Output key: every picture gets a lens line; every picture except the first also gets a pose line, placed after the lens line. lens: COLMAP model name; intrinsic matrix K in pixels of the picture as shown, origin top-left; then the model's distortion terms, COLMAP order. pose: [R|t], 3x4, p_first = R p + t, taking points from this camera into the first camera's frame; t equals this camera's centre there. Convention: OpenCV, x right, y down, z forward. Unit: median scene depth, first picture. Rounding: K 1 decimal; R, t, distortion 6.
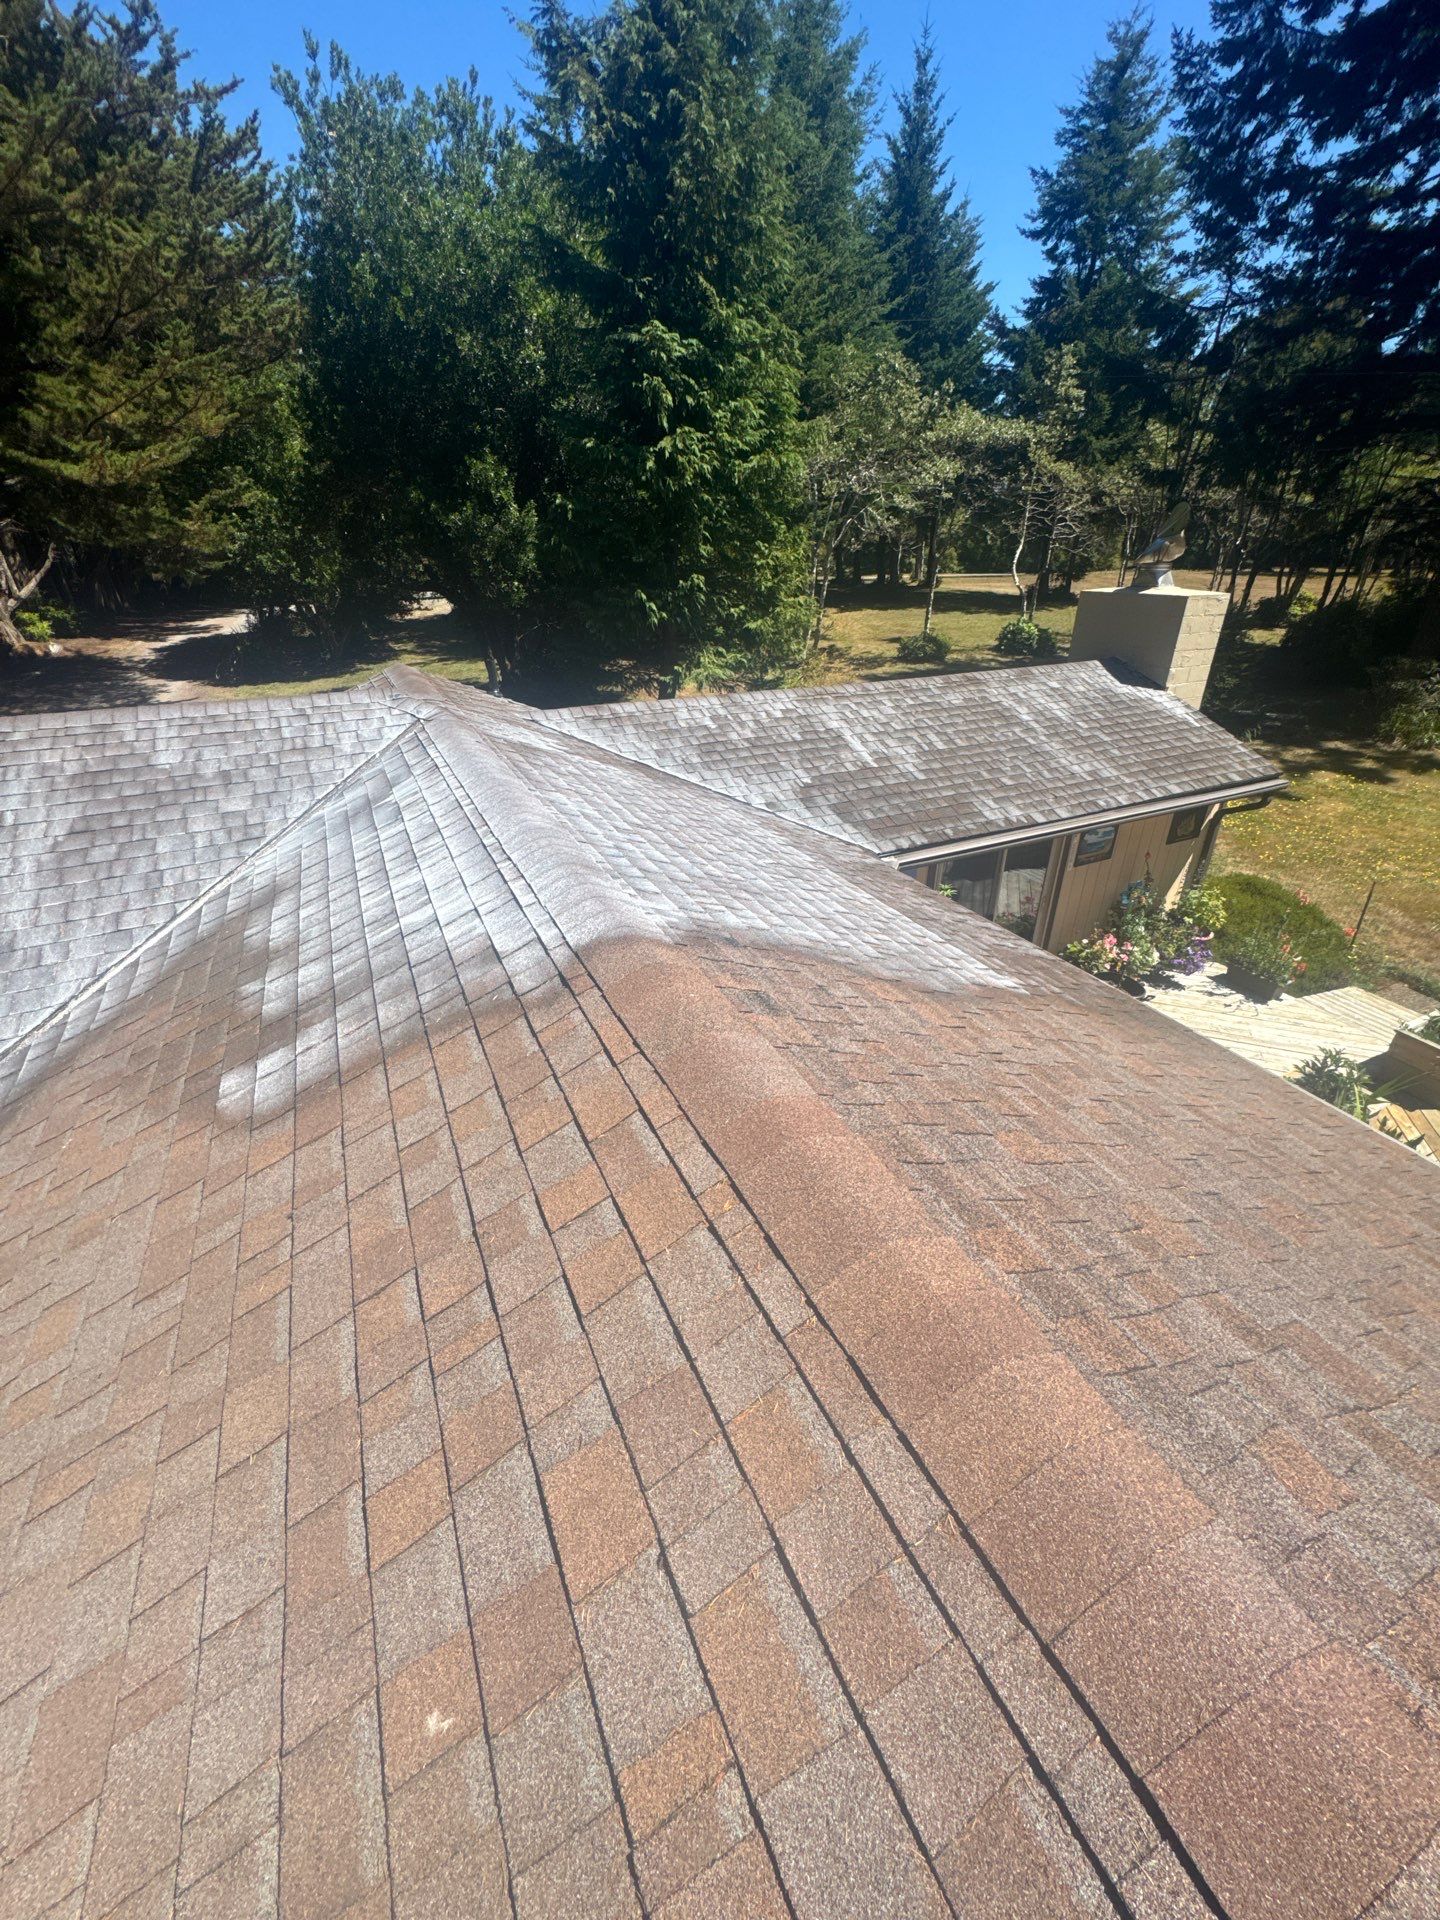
lens RADIAL K [[762.2, 0, 722.9], [0, 762.2, 960.7], [0, 0, 1]] dist [-0.003910, -0.000269]
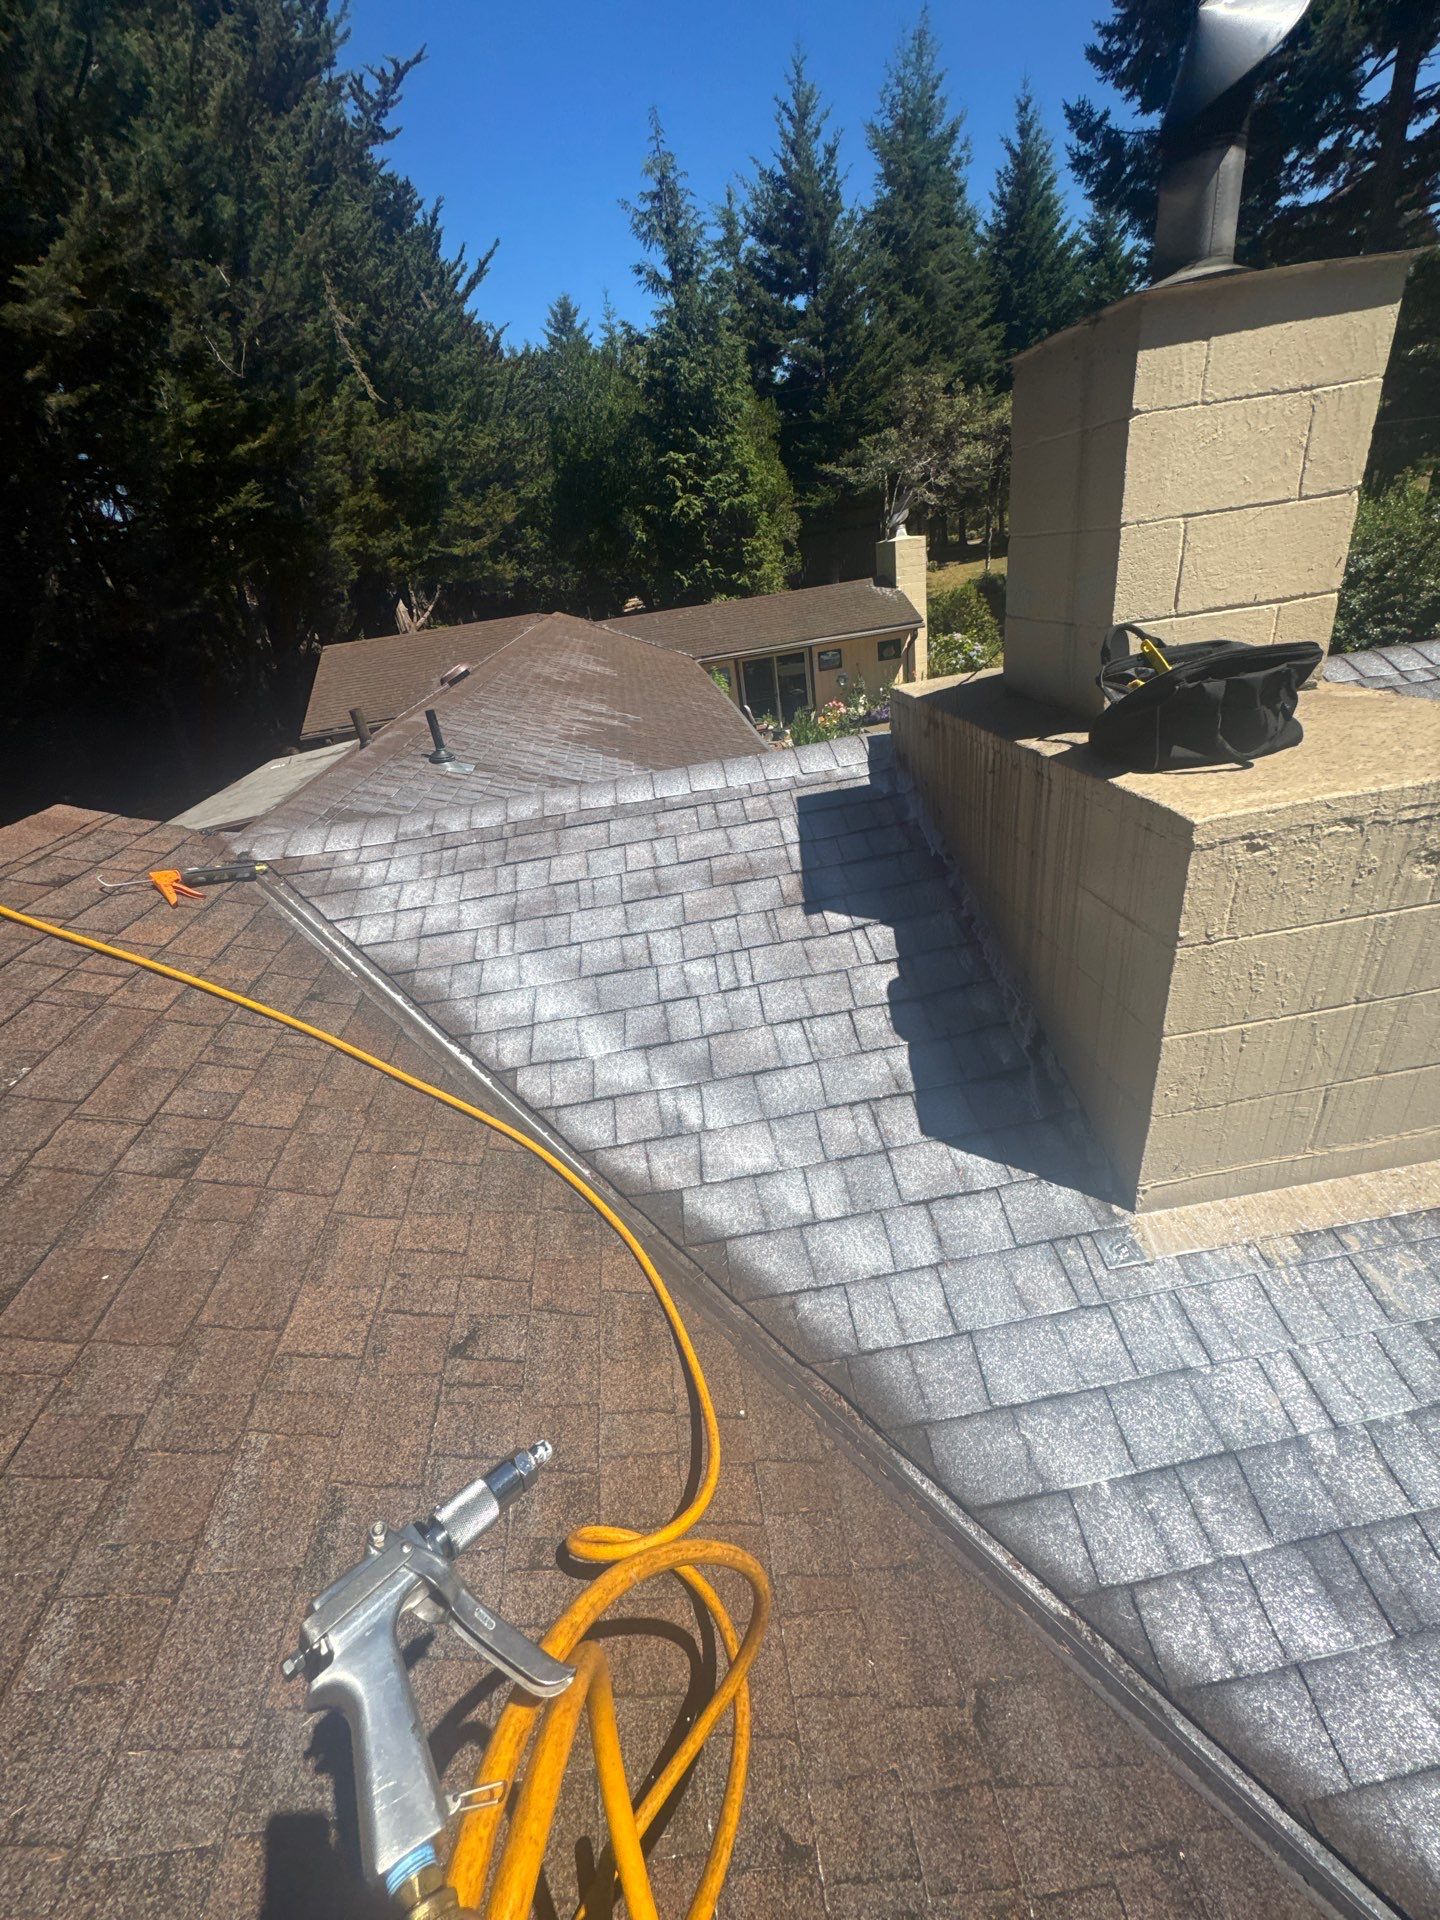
lens RADIAL K [[762.2, 0, 721.8], [0, 762.2, 957.1], [0, 0, 1]] dist [-0.003910, -0.000269]
pose [[0.941178, 0.041378, -0.335369, 0.684916], [-0.036123, 0.999107, 0.021898, 0.478046], [0.335975, -0.008495, 0.941832, -0.860503]]
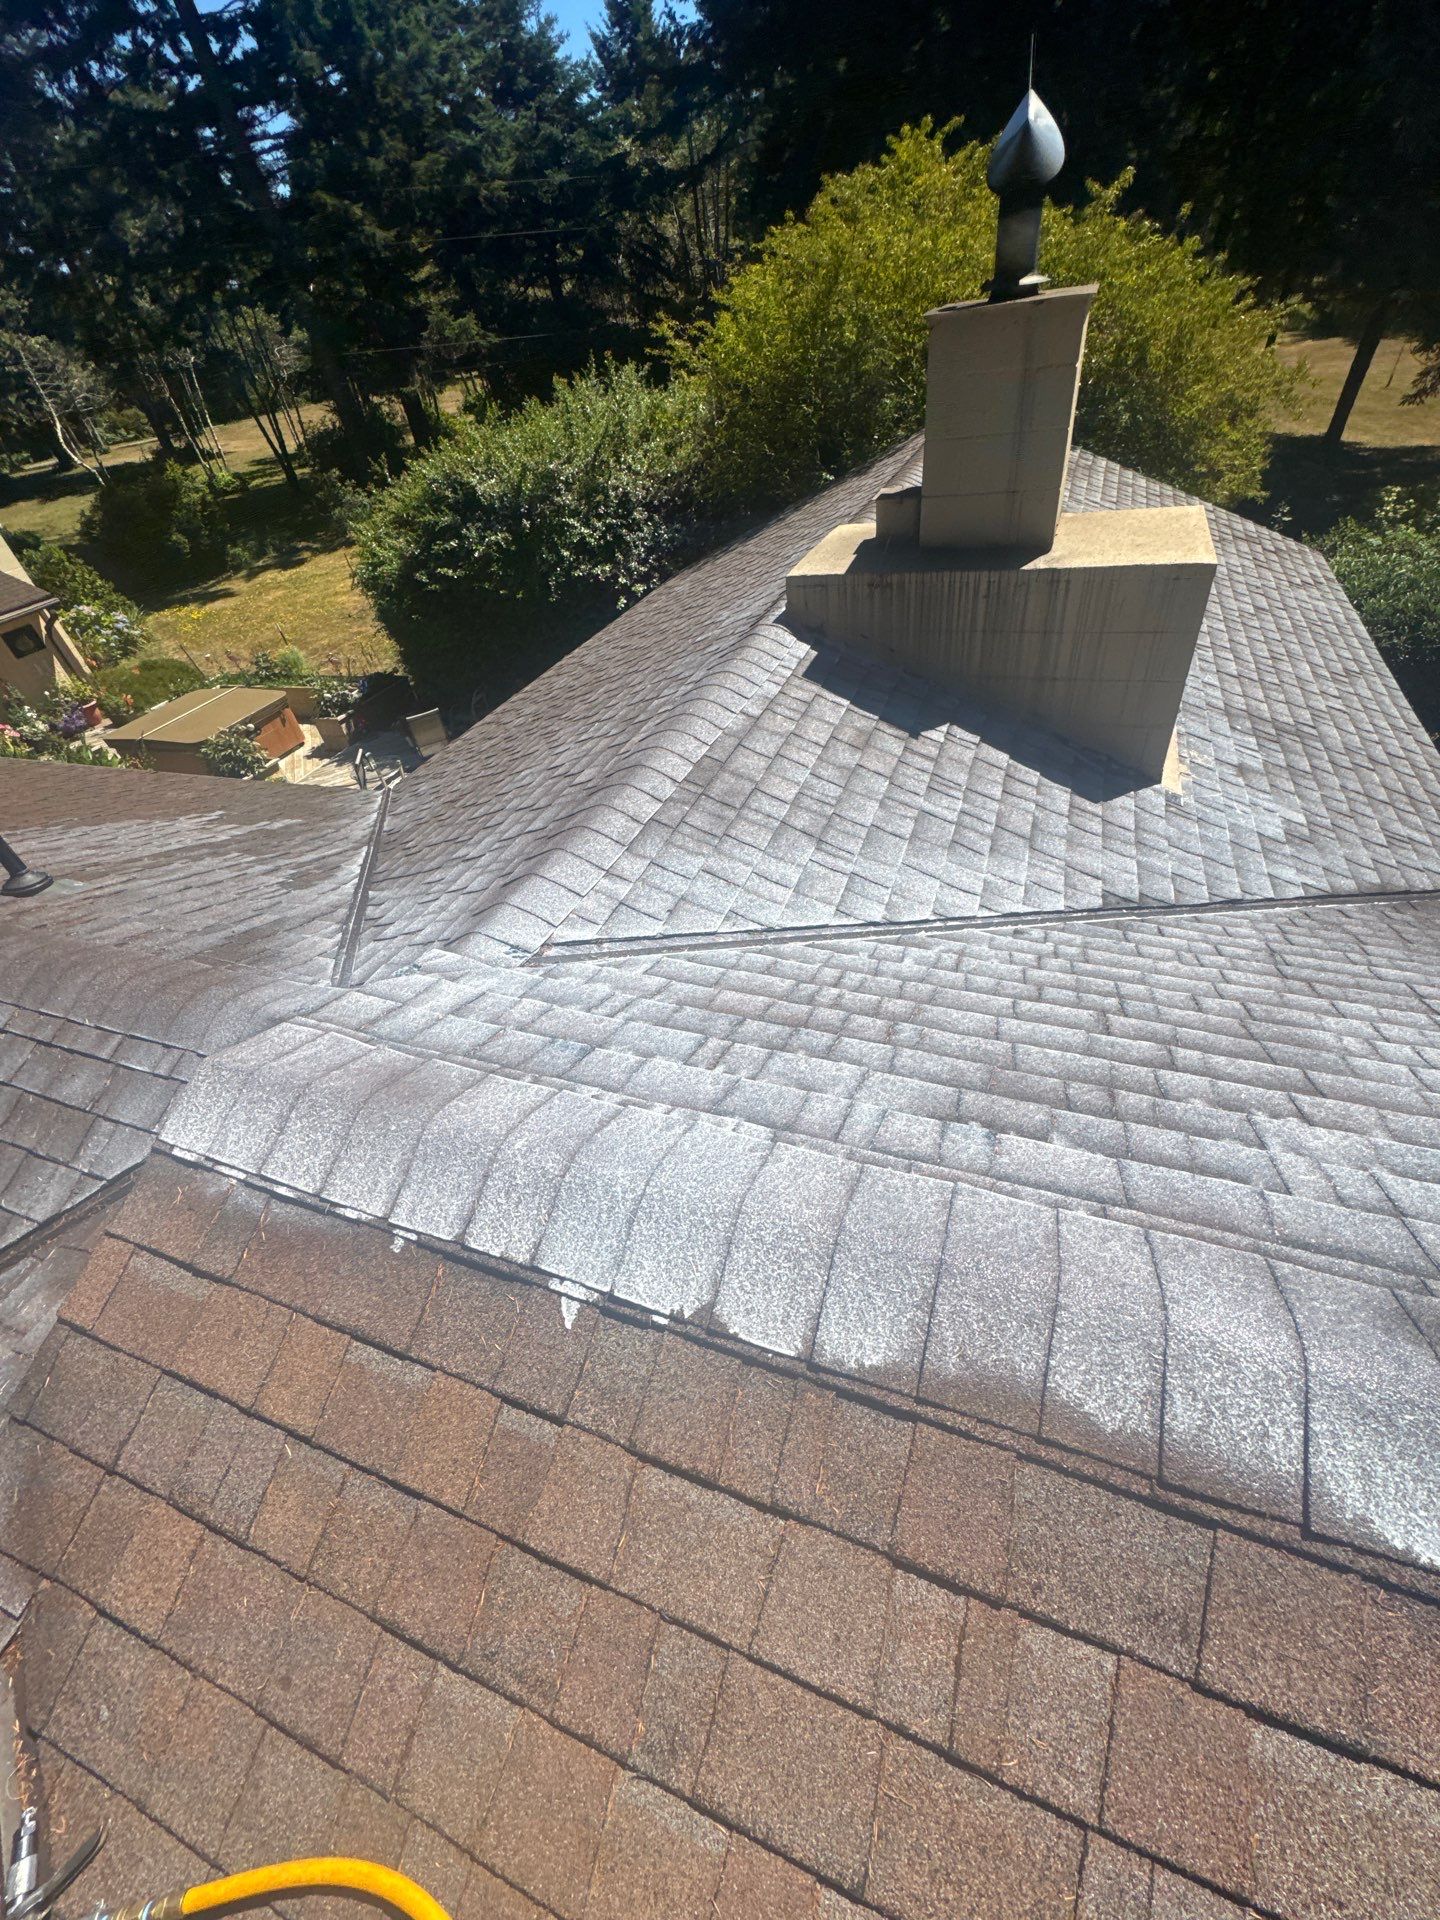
lens RADIAL K [[762.2, 0, 719.3], [0, 762.2, 958.6], [0, 0, 1]] dist [-0.003910, -0.000269]
pose [[0.721468, -0.511482, 0.466765, 0.433510], [0.429757, 0.859294, 0.277350, 0.433681], [-0.542948, 0.000496, 0.839766, -0.850864]]
